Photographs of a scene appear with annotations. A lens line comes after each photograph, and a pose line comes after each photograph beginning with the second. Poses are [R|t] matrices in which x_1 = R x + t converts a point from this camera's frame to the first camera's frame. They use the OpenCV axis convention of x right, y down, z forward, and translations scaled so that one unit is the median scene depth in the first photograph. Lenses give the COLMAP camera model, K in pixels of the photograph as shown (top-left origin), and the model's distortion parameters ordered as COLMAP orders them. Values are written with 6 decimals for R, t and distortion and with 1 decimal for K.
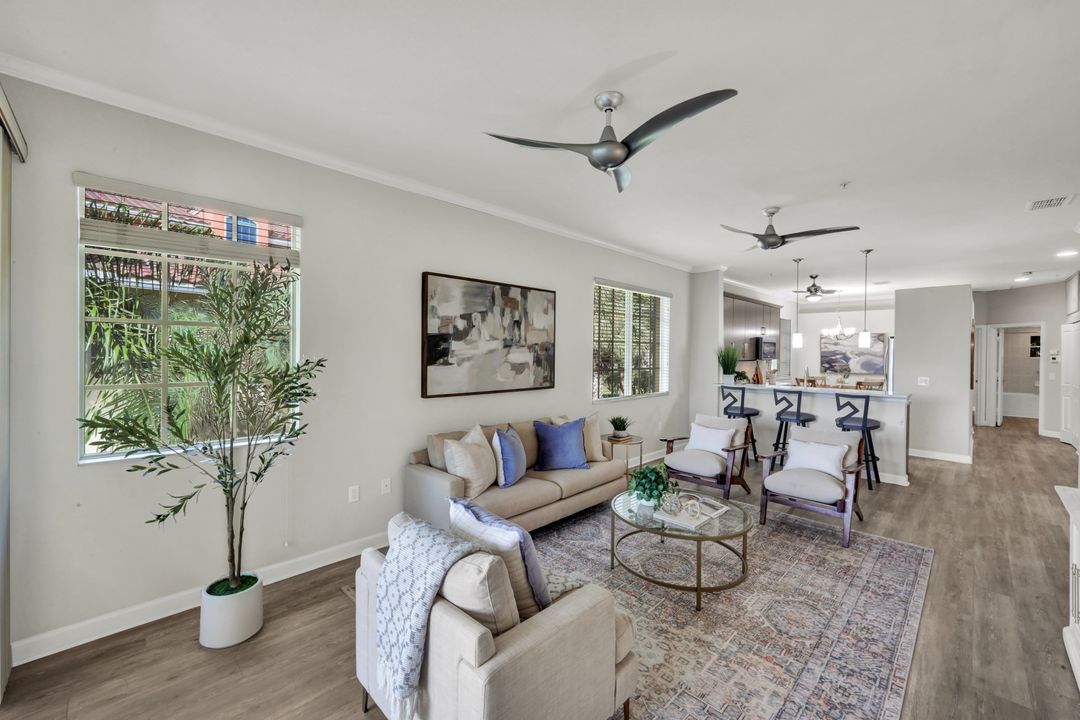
lens RADIAL K [[445.5, 0, 538.5], [0, 445.5, 355.0], [0, 0, 1]] dist [-0.000382, 0.000082]
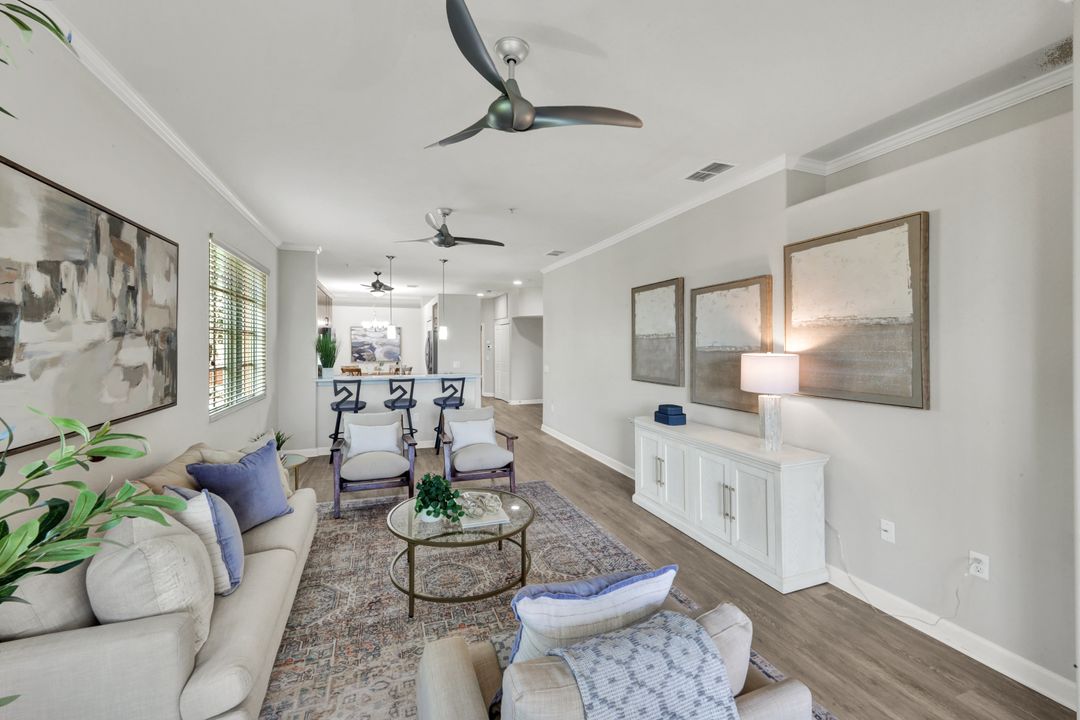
lens RADIAL K [[434.8, 0, 546.0], [0, 434.8, 346.7], [0, 0, 1]] dist [-0.002762, -0.000174]
pose [[0.412336, -0.012425, 0.910947, -0.318065], [0.009802, 0.999910, 0.009202, -0.005367], [-0.910979, 0.005135, 0.412421, 0.334314]]
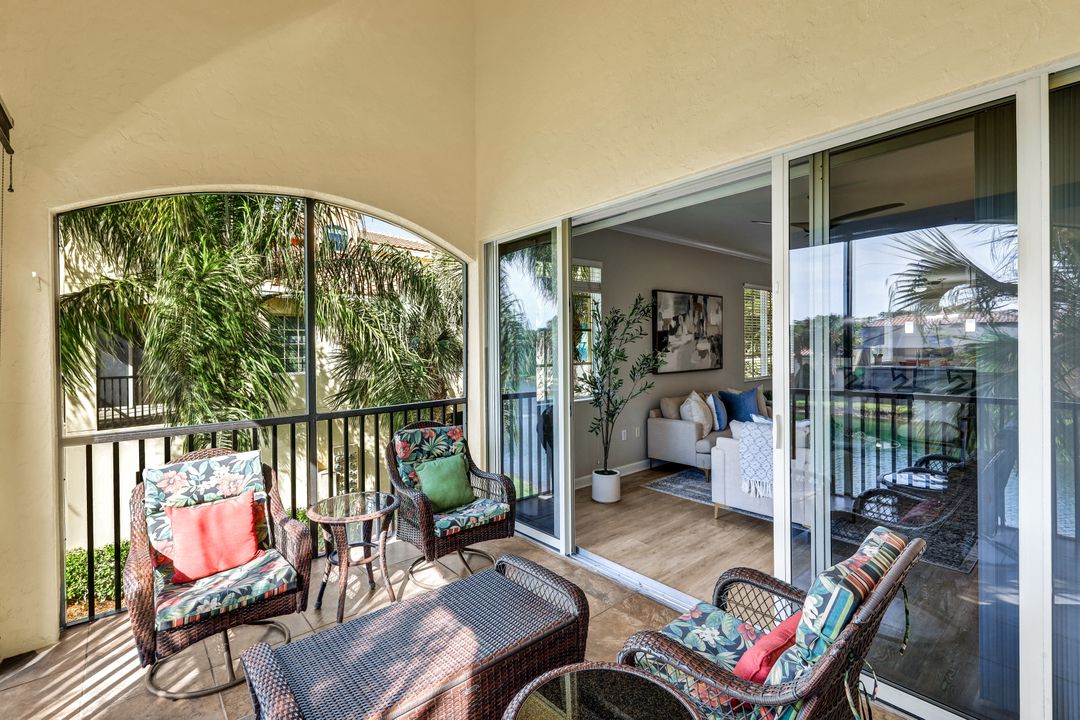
lens RADIAL K [[489.2, 0, 532.5], [0, 489.2, 357.1], [0, 0, 1]] dist [-0.000479, 0.000193]
pose [[0.995846, -0.025937, -0.087286, -0.440718], [0.027004, 0.999574, 0.011058, 0.008137], [0.086962, -0.013369, 0.996122, -0.556342]]
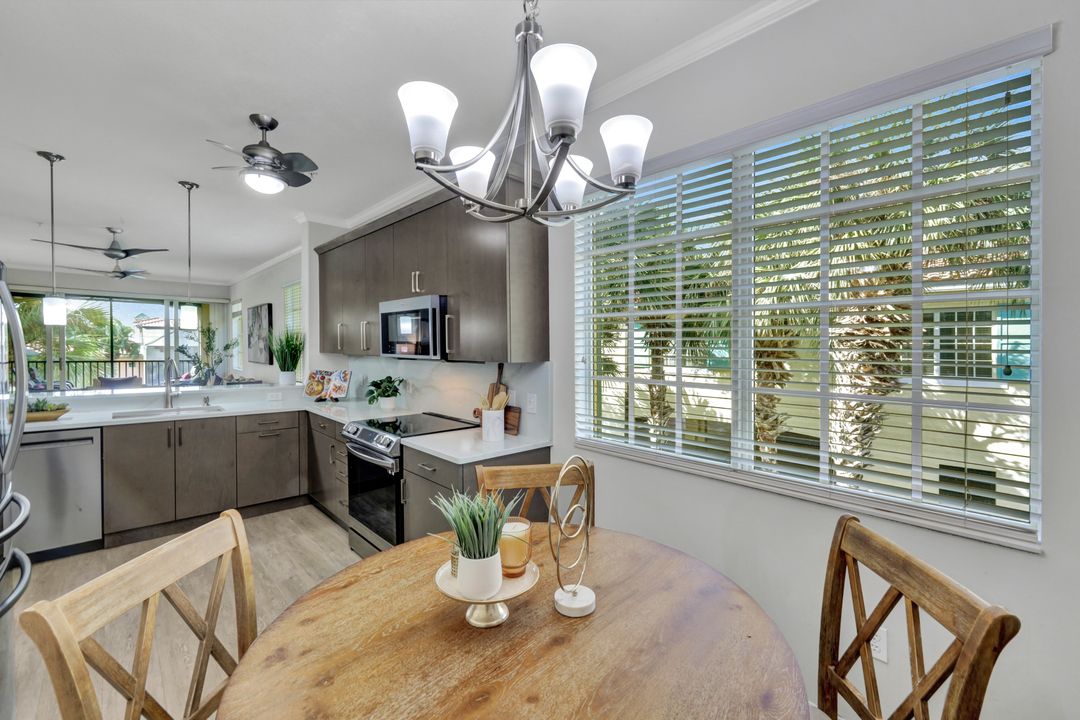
lens RADIAL K [[439.6, 0, 540.0], [0, 439.6, 360.0], [0, 0, 1]] dist [0.002756, 0.000188]
pose [[-0.020165, 0.020545, -0.999586, 1.706665], [-0.020309, 0.999574, 0.020954, 0.004989], [0.999590, 0.020723, -0.019740, 2.168727]]
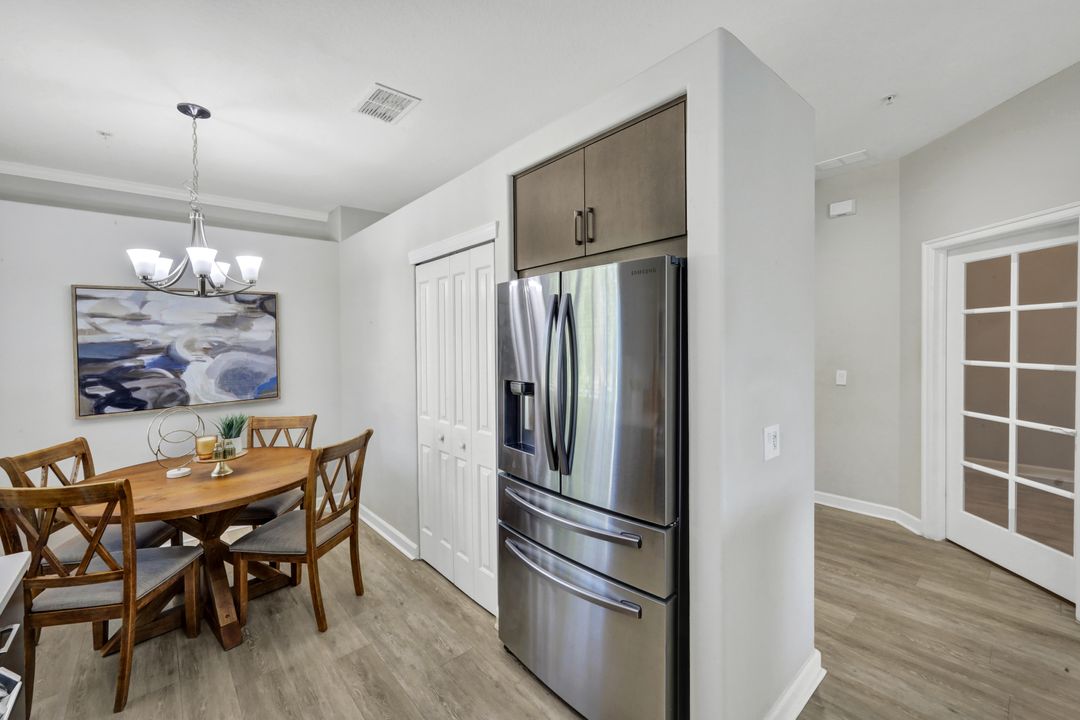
lens RADIAL K [[436.4, 0, 534.9], [0, 436.4, 344.8], [0, 0, 1]] dist [-0.001931, -0.000179]
pose [[0.063246, -0.018147, 0.997833, 0.914075], [0.031099, 0.999385, 0.016204, -0.006840], [-0.997513, 0.030007, 0.063771, 1.683895]]
